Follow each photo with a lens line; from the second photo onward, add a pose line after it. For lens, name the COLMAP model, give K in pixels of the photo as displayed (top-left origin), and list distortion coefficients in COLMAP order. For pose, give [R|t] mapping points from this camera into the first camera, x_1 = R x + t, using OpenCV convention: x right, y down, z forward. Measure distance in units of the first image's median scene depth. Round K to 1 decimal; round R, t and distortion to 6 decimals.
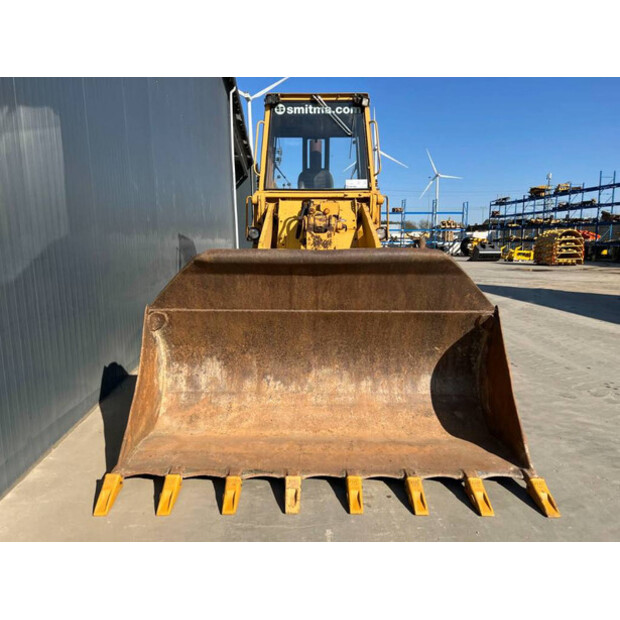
lens RADIAL K [[470.4, 0, 301.2], [0, 470.4, 311.2], [0, 0, 1]] dist [0.035184, -0.001499]
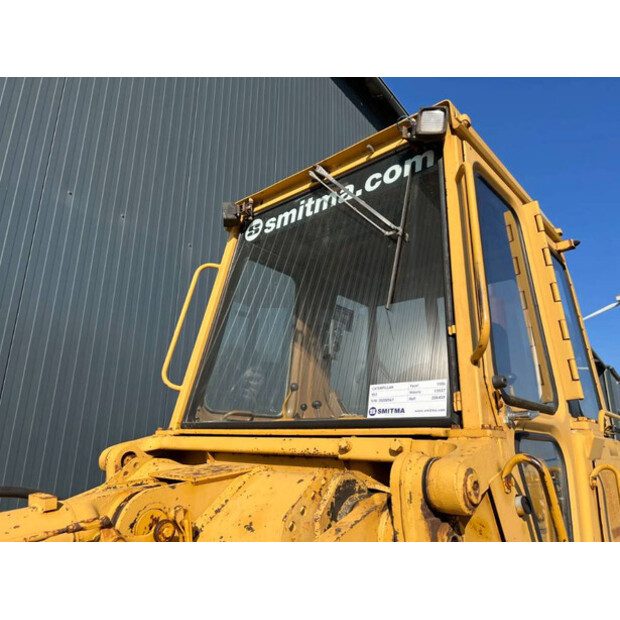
lens RADIAL K [[464.2, 0, 304.0], [0, 464.2, 310.2], [0, 0, 1]] dist [0.081967, -0.113922]
pose [[0.745136, -0.166621, -0.645763, 0.241244], [-0.132131, 0.912209, -0.387835, -0.212750], [0.653693, 0.374315, 0.657704, 0.795247]]
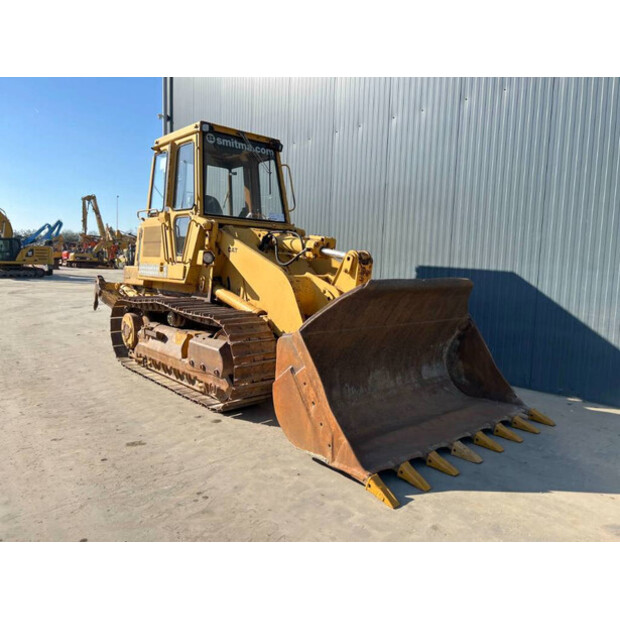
lens RADIAL K [[485.2, 0, 316.9], [0, 485.2, 307.6], [0, 0, 1]] dist [0.082650, -0.000267]
pose [[0.734621, -0.047535, 0.676810, -0.619386], [0.078741, 0.996775, -0.015459, -0.026768], [-0.673893, 0.064649, 0.735995, 0.086202]]
